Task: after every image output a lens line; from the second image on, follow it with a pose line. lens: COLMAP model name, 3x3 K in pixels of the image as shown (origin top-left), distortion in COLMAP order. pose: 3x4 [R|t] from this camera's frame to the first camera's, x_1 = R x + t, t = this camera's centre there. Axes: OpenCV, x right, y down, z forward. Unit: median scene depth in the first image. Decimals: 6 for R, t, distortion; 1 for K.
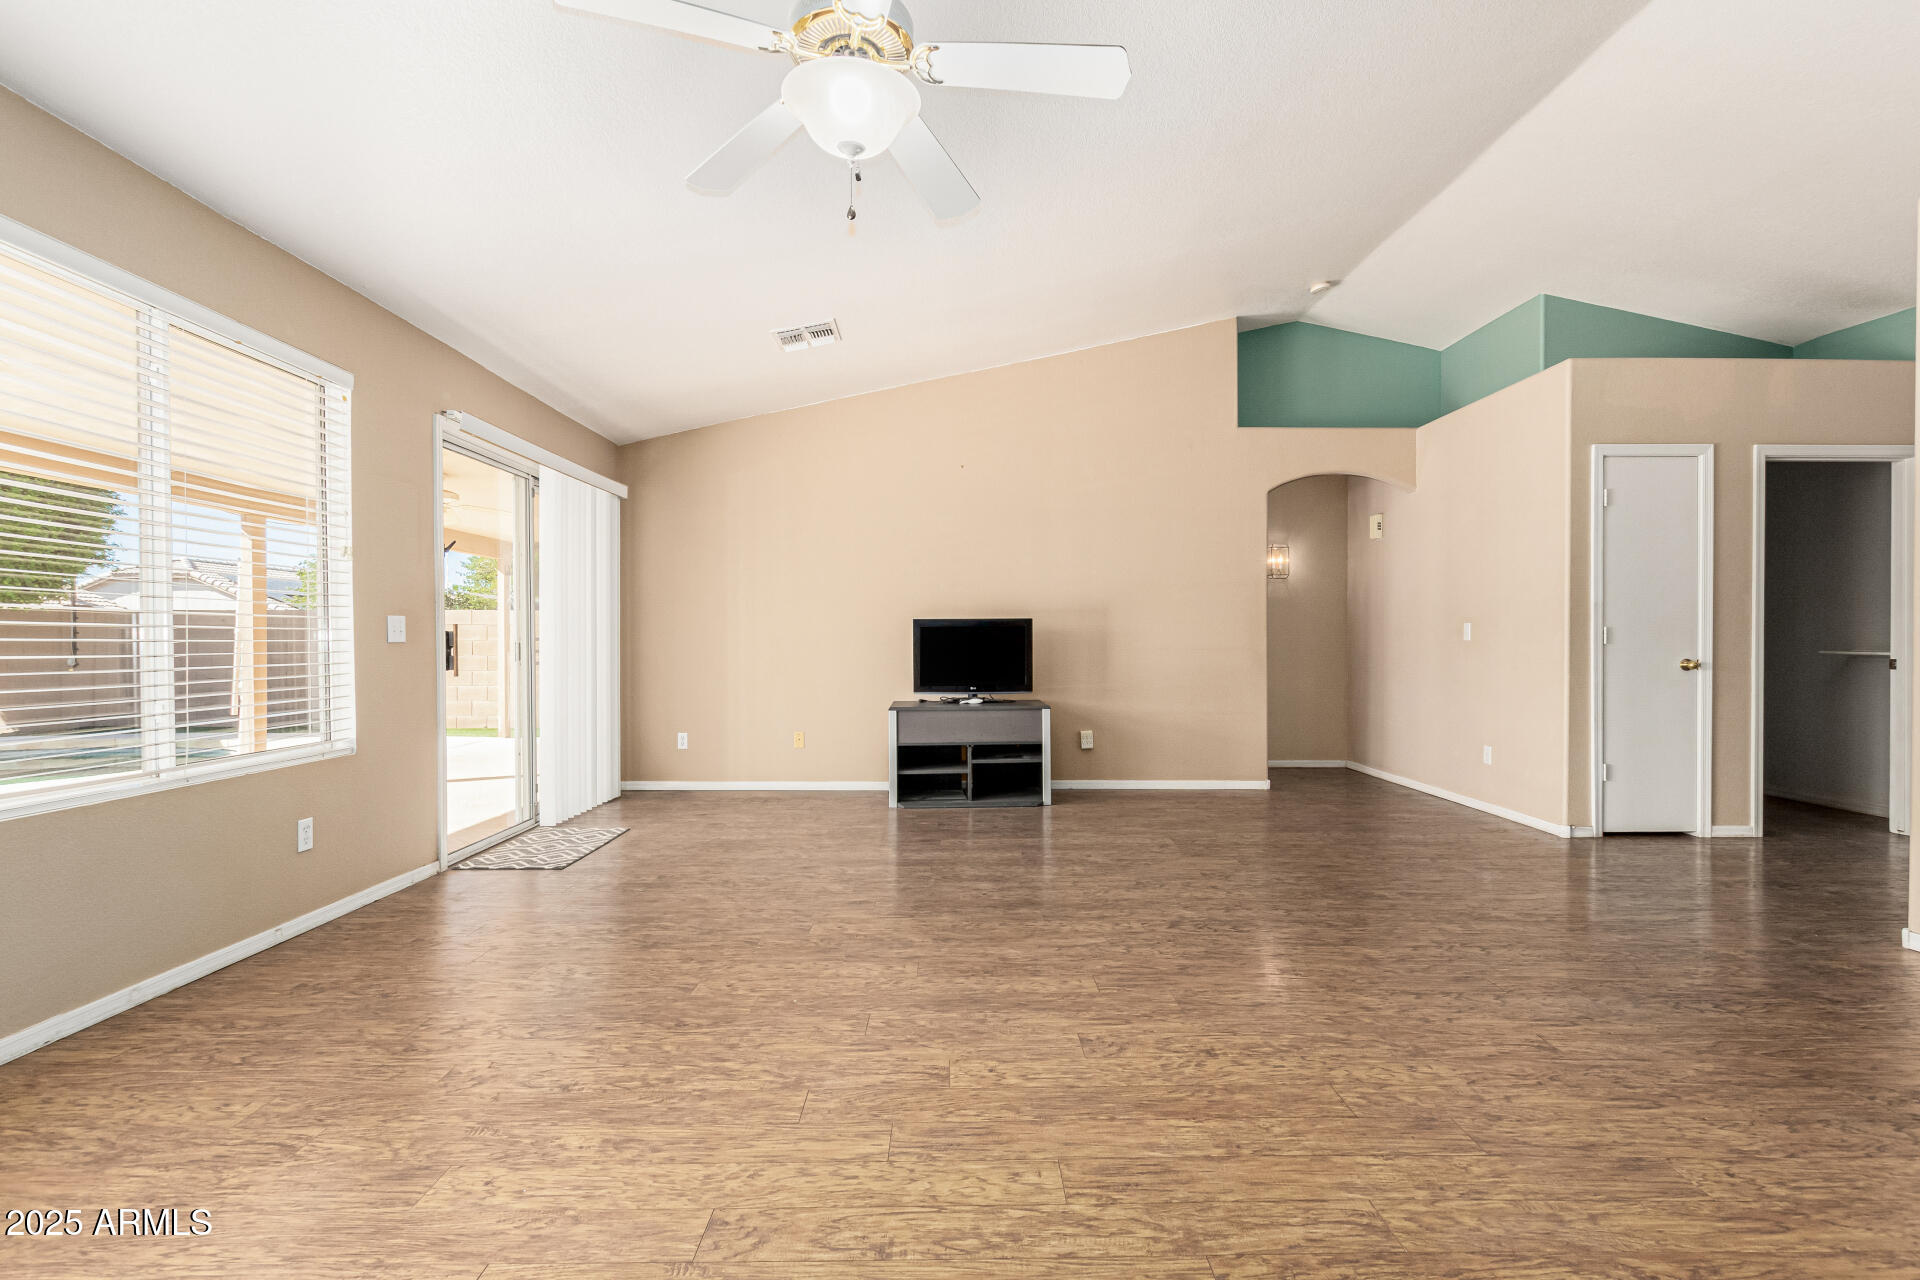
lens RADIAL K [[882.1, 0, 958.5], [0, 882.1, 652.5], [0, 0, 1]] dist [0.002618, -0.000160]
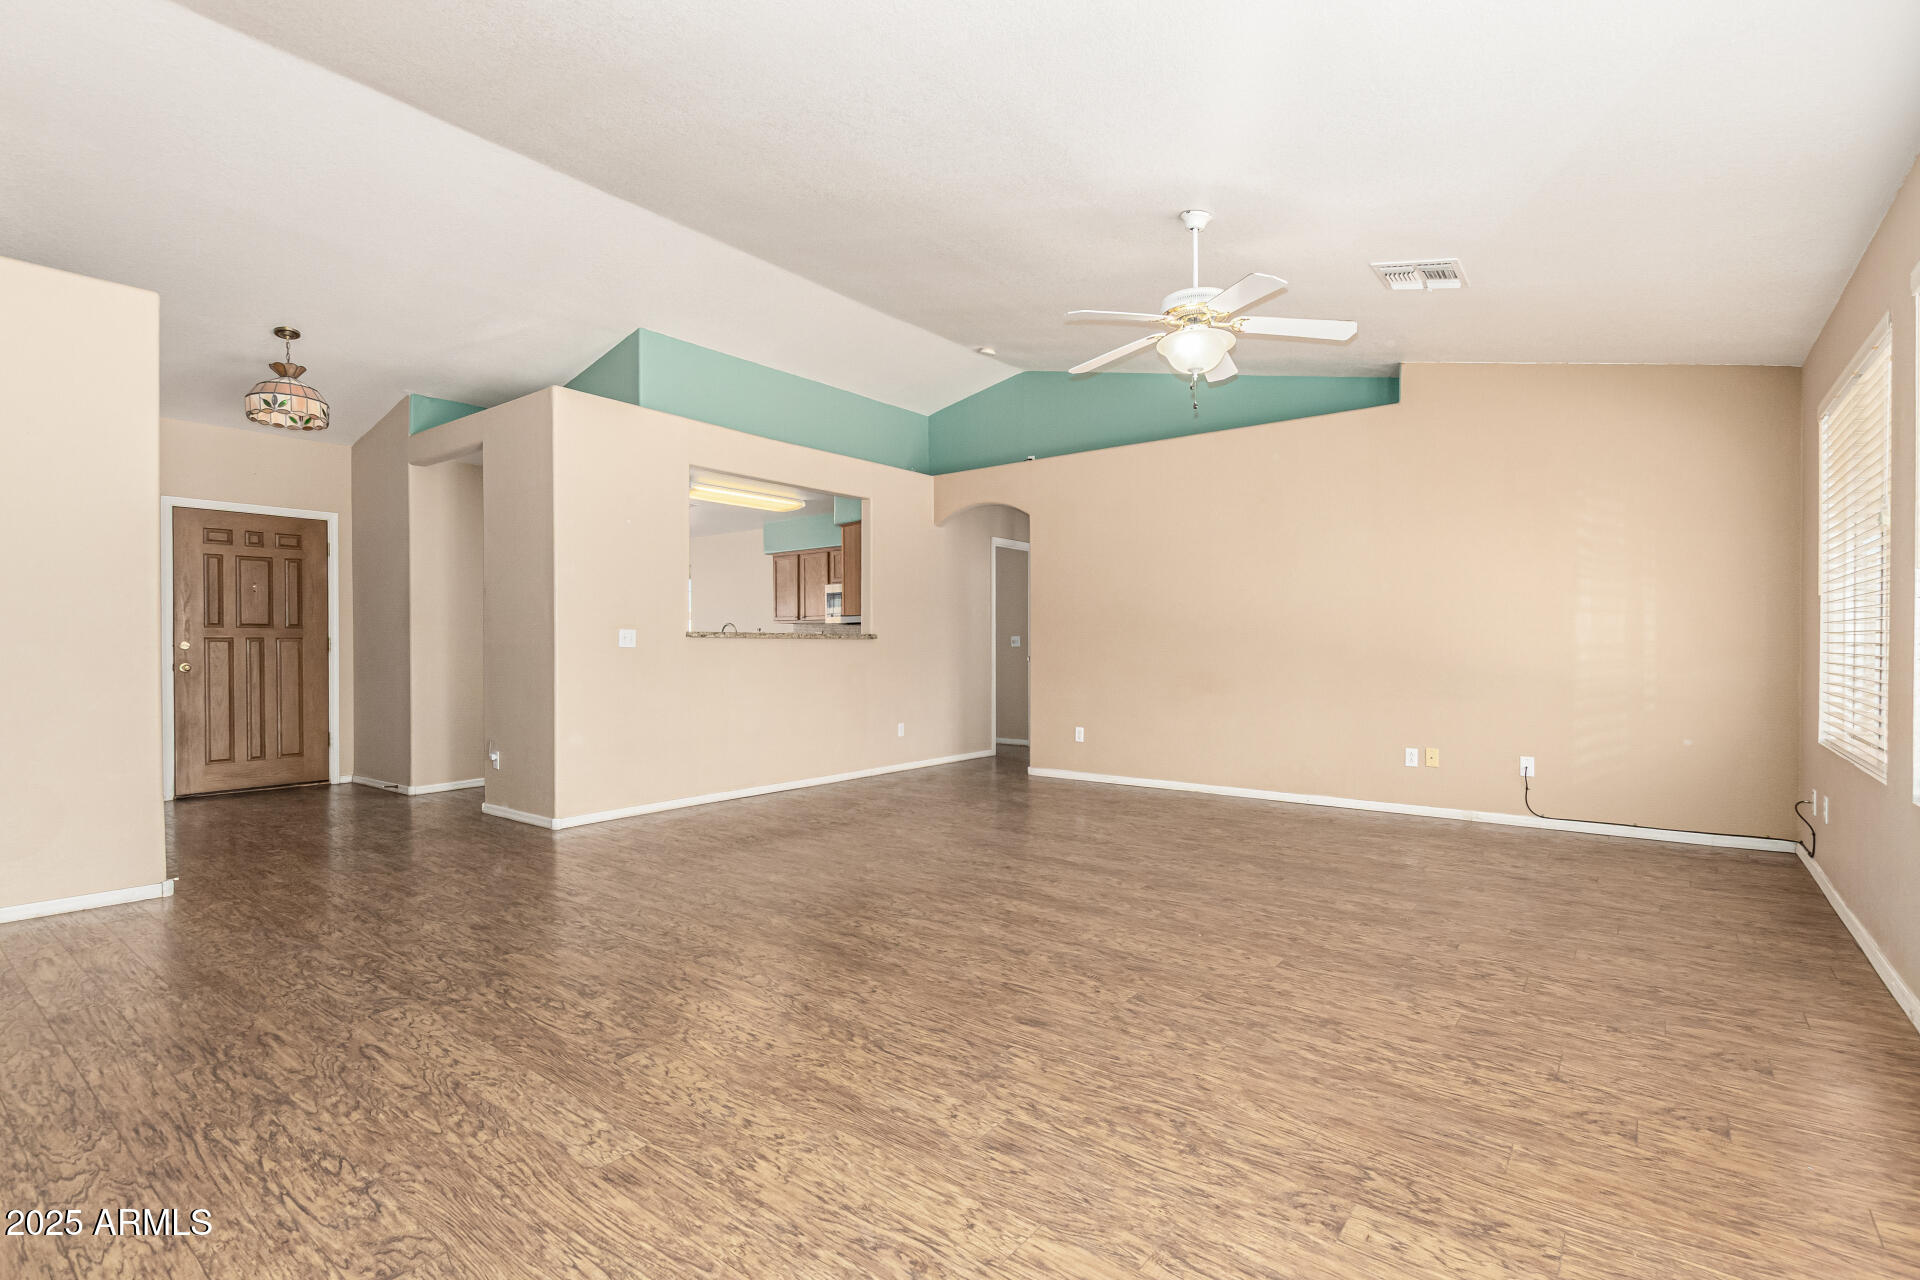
lens RADIAL K [[878.2, 0, 988.2], [0, 878.2, 648.1], [0, 0, 1]] dist [0.001597, 0.000359]
pose [[-0.798114, 0.000164, 0.602506, -0.460900], [0.010437, 0.999854, 0.013554, -0.019675], [-0.602415, 0.017106, -0.797999, 1.437496]]
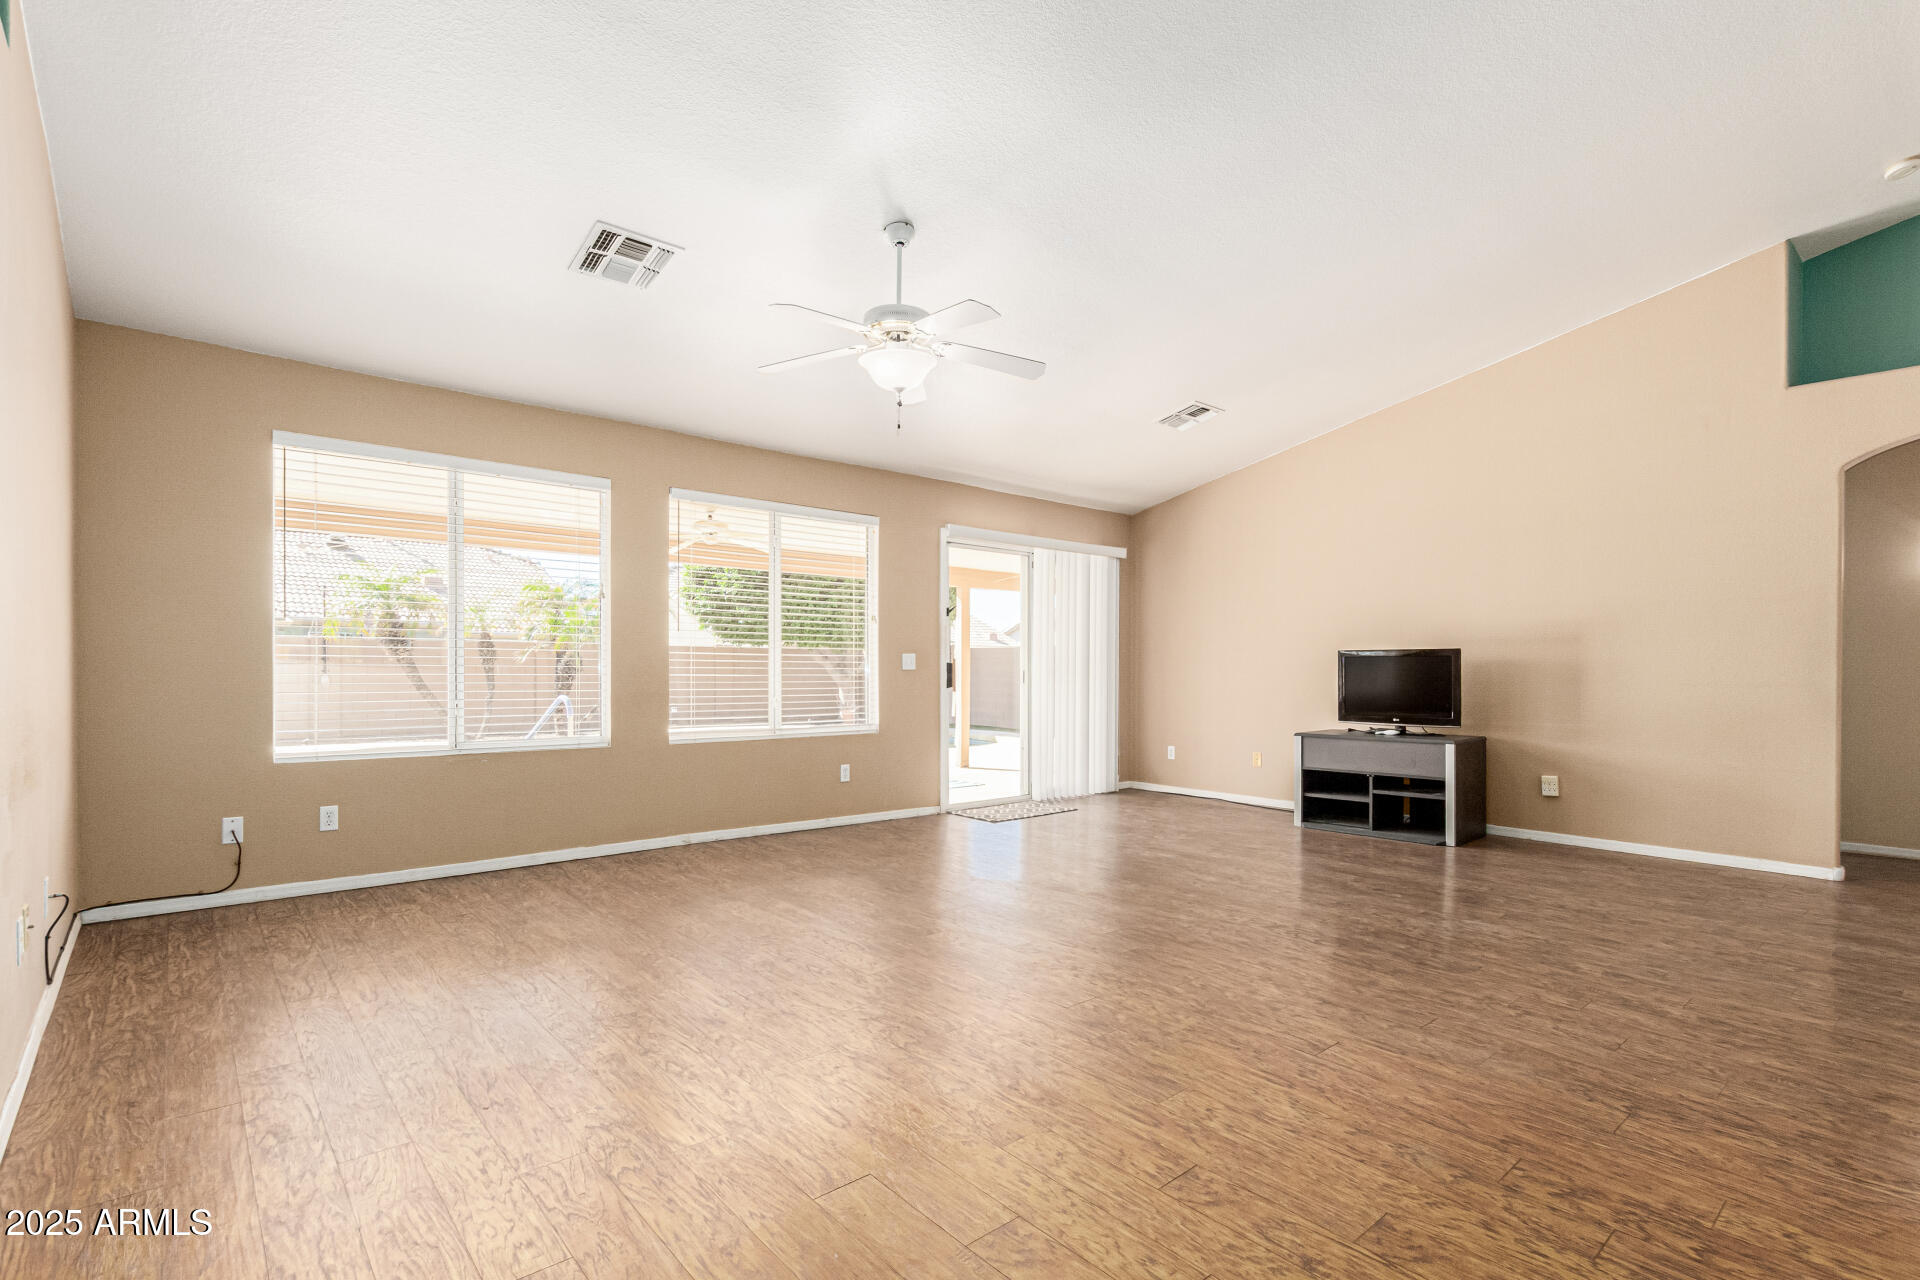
lens RADIAL K [[909.1, 0, 970.6], [0, 909.1, 676.1], [0, 0, 1]] dist [0.003883, 0.000330]
pose [[0.649360, 0.009939, -0.760417, 0.726168], [-0.014948, 0.999888, 0.000305, -0.001807], [0.760335, 0.011168, 0.649436, -0.033627]]
